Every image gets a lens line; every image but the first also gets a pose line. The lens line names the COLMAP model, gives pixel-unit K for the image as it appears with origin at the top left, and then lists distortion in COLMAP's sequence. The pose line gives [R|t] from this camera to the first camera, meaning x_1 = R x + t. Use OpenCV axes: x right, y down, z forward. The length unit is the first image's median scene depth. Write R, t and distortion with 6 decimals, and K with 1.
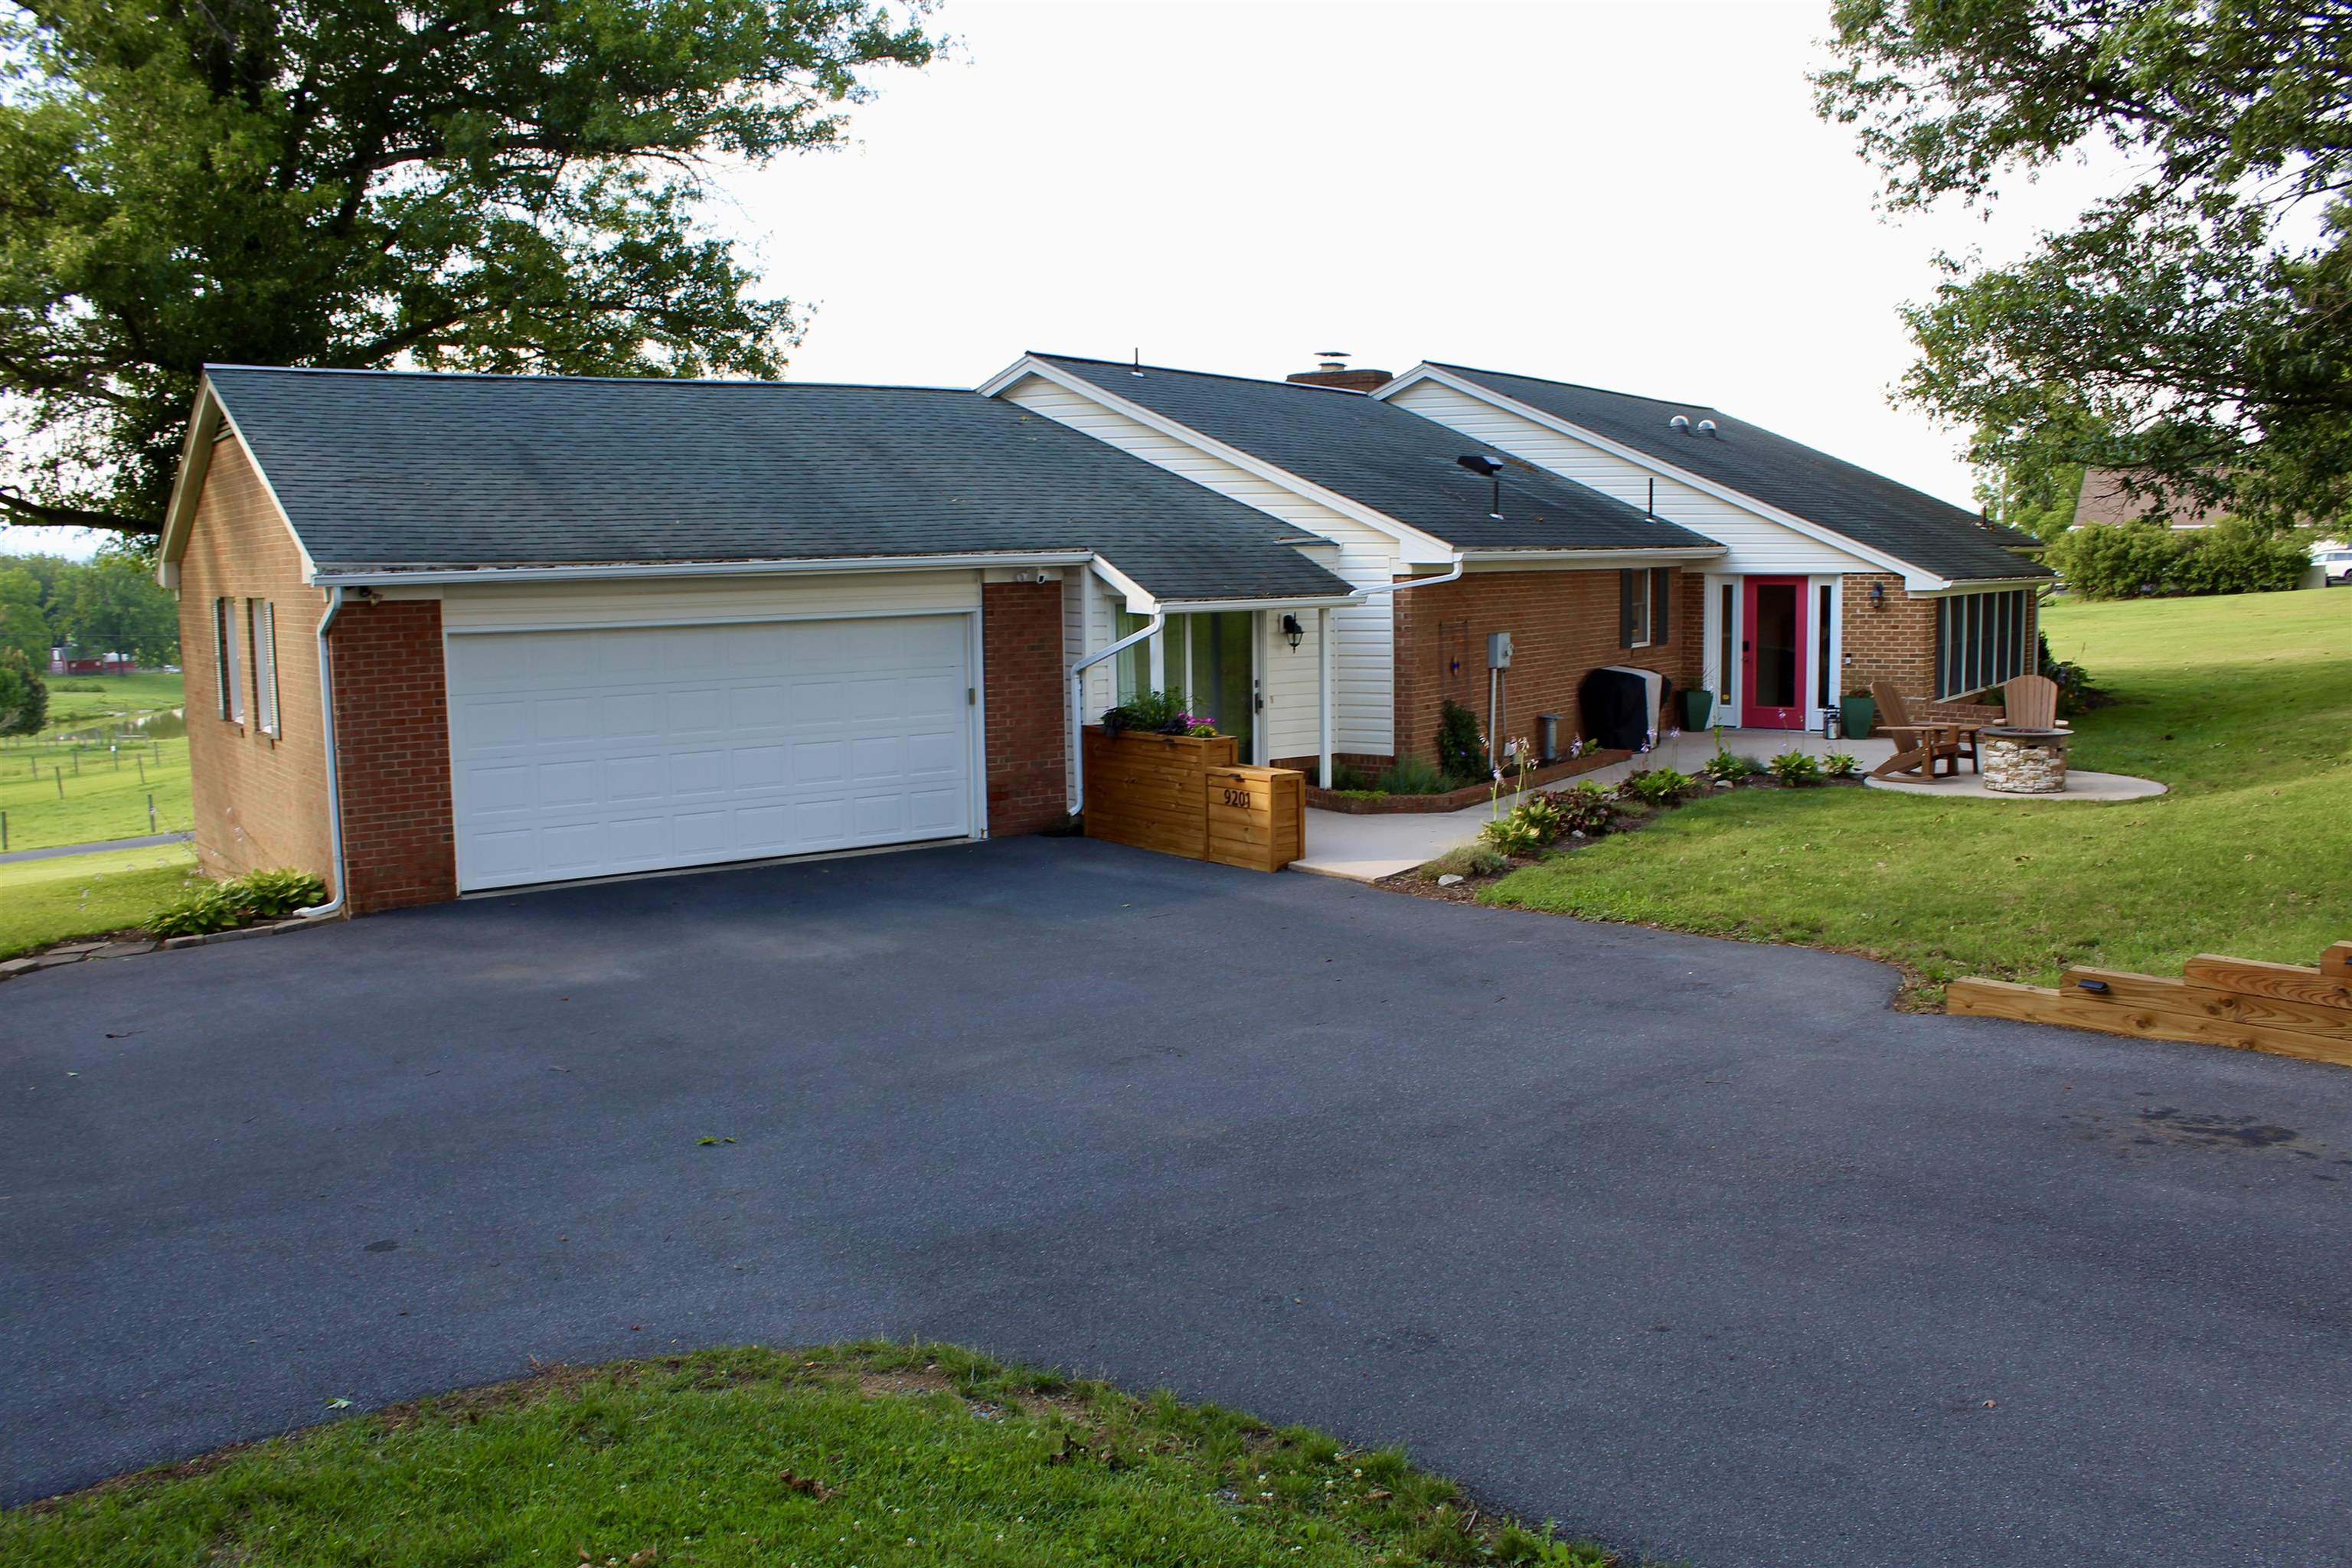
lens RADIAL K [[1969.0, 0, 1176.0], [0, 1969.0, 784.0], [0, 0, 1]] dist [-0.113804, 0.002175]
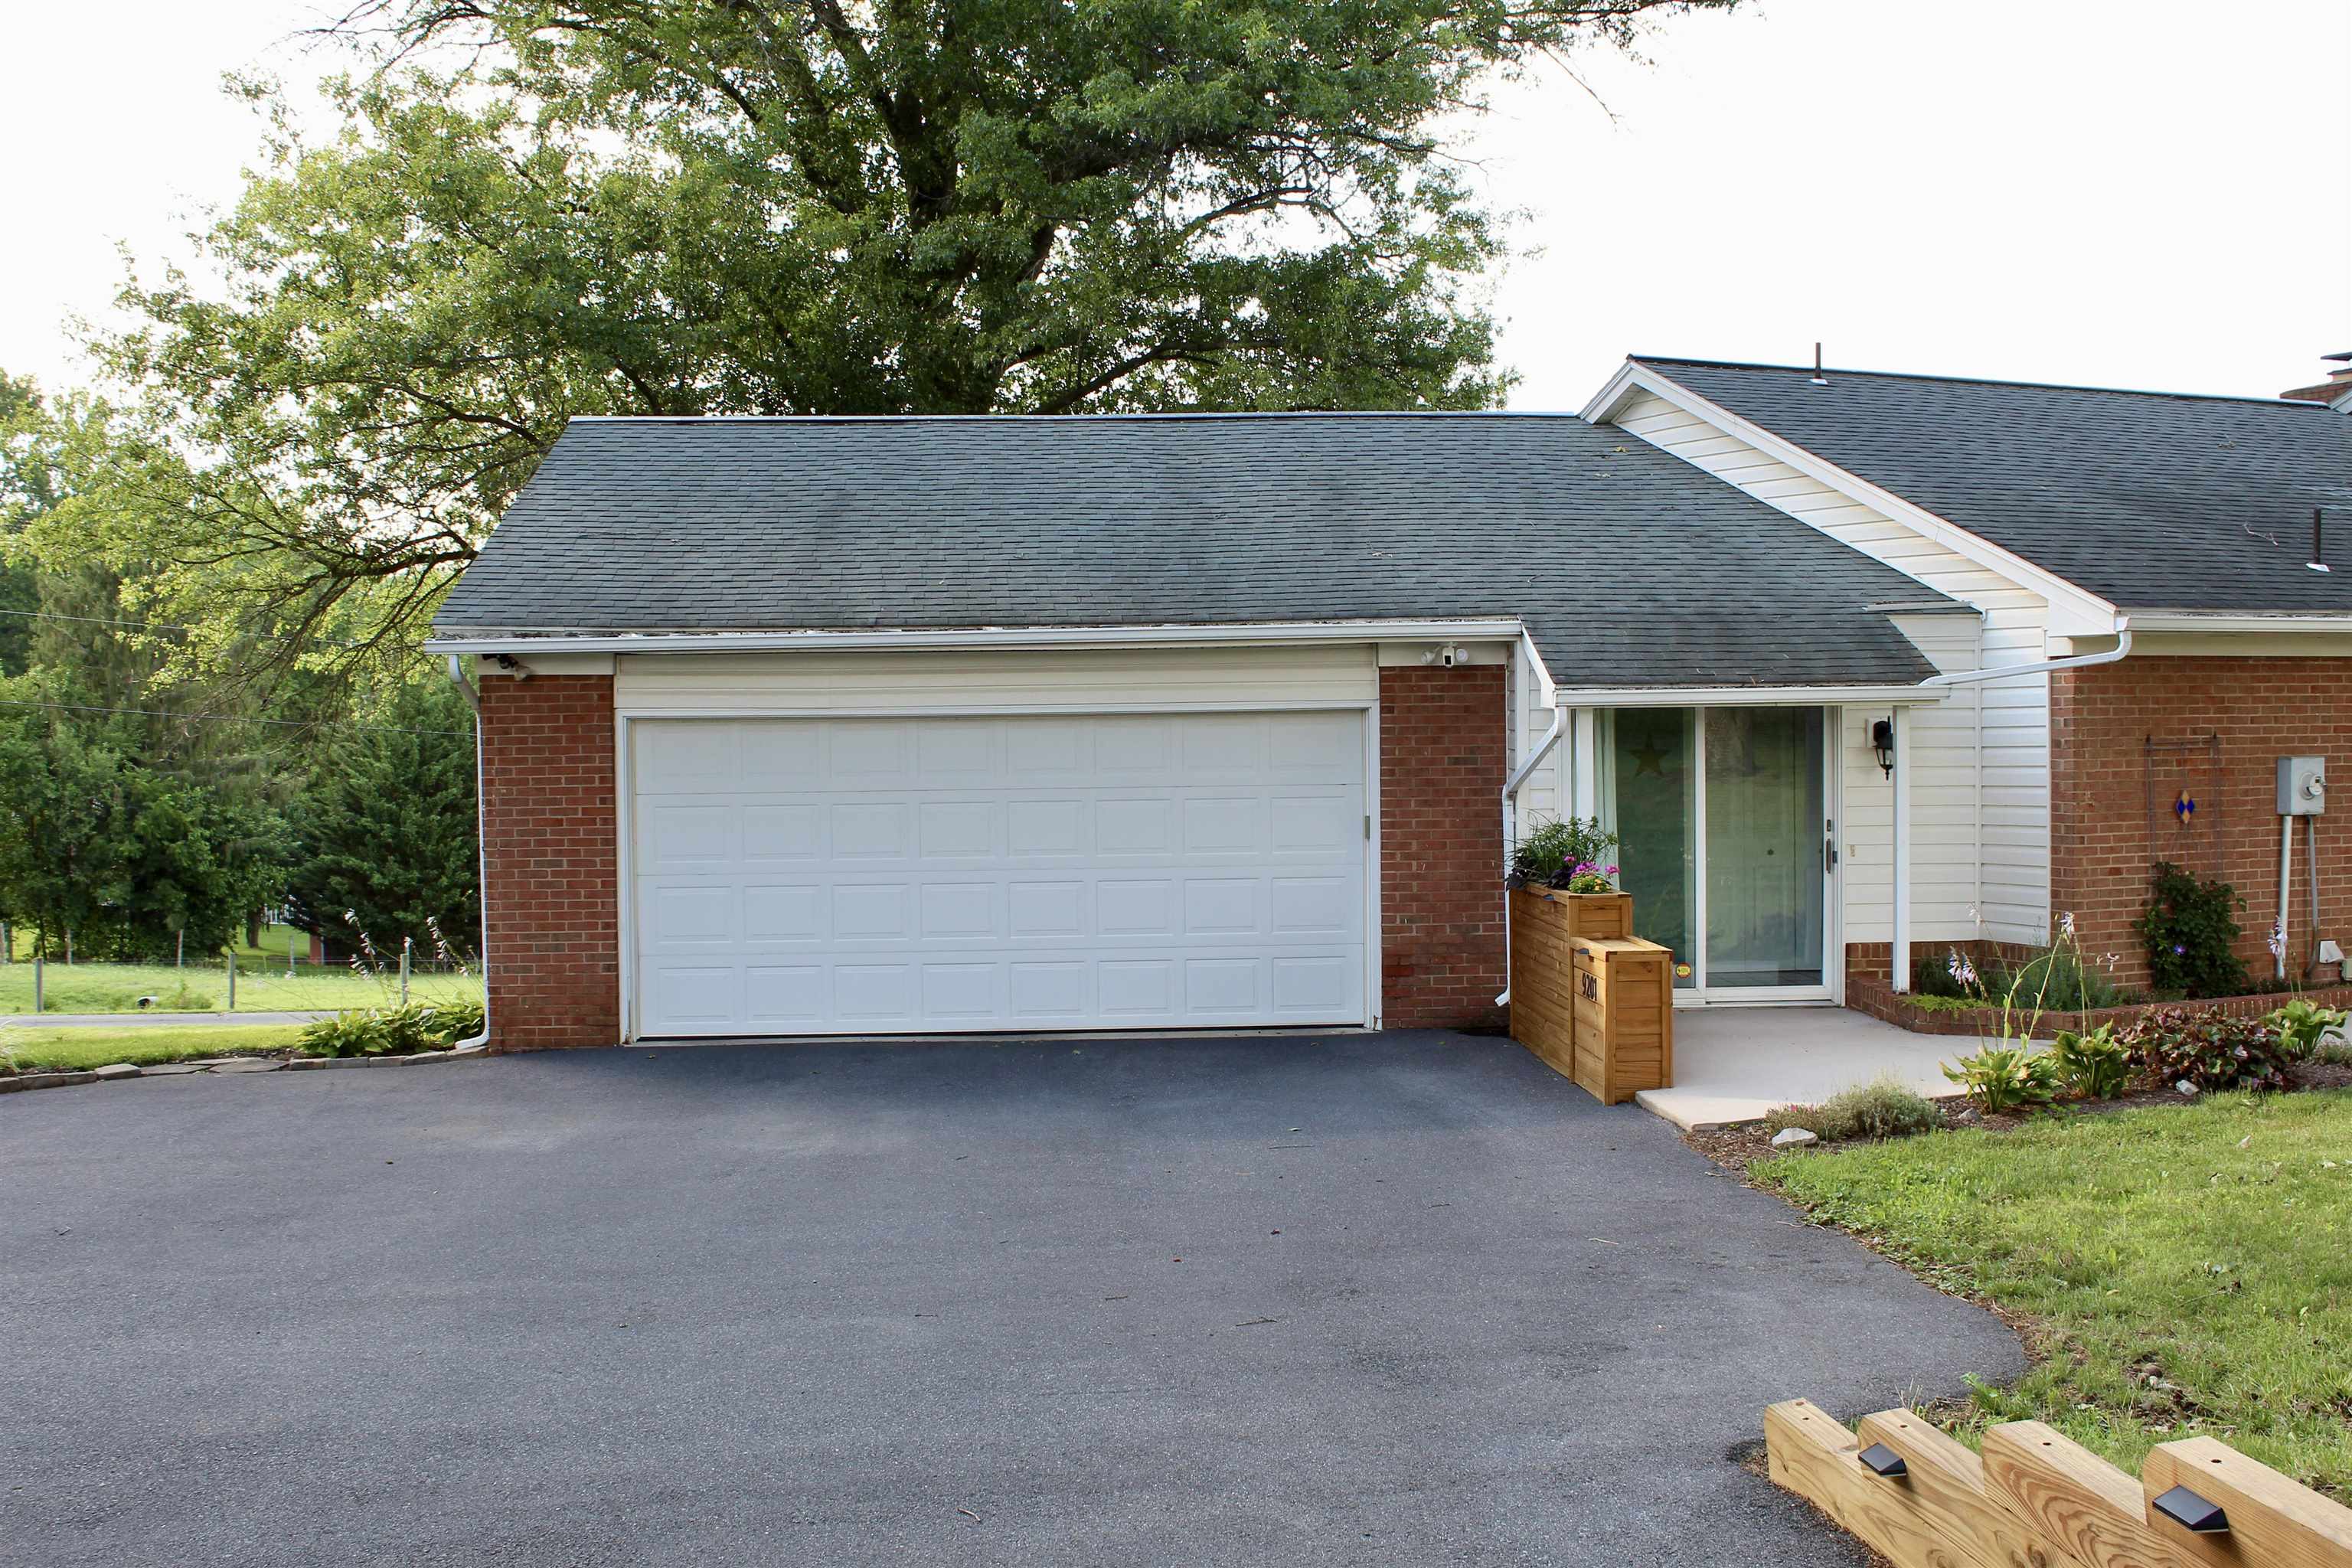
lens RADIAL K [[2422.0, 0, 1176.0], [0, 2422.0, 784.0], [0, 0, 1]] dist [-0.131599, 0.199427]
pose [[0.842330, 0.018531, -0.538644, 0.321549], [-0.064241, 0.995736, -0.066204, 0.002113], [0.535120, 0.090369, 0.839928, 0.242566]]
